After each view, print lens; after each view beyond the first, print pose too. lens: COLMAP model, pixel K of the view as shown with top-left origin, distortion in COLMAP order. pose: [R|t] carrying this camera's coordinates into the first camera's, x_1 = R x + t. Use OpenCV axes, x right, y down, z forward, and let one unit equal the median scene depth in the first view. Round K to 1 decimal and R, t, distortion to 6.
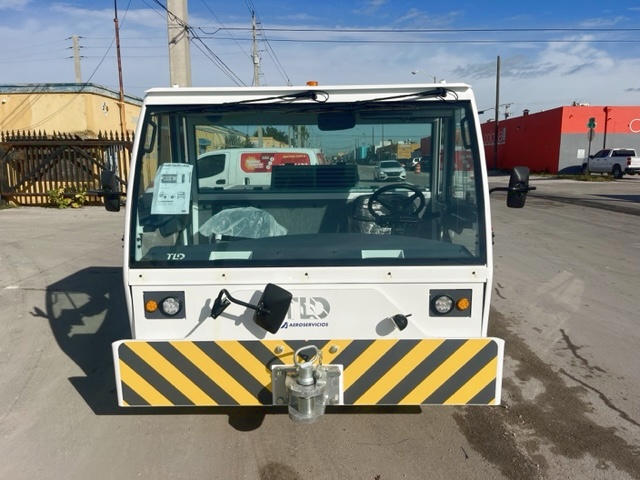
lens RADIAL K [[476.6, 0, 320.0], [0, 476.6, 240.0], [0, 0, 1]] dist [0.070870, -0.109504]
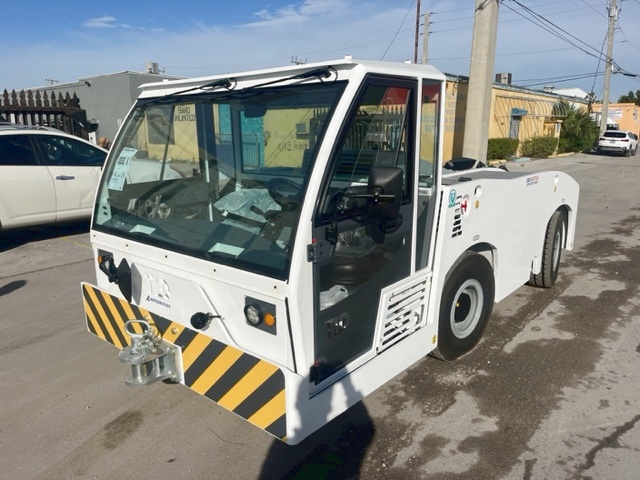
lens RADIAL K [[476.6, 0, 320.0], [0, 476.6, 240.0], [0, 0, 1]] dist [0.070870, -0.109504]
pose [[0.768724, 0.148201, -0.622174, 0.807827], [-0.110225, 0.988926, 0.099372, -0.098984], [0.630011, -0.007810, 0.776547, 0.338268]]
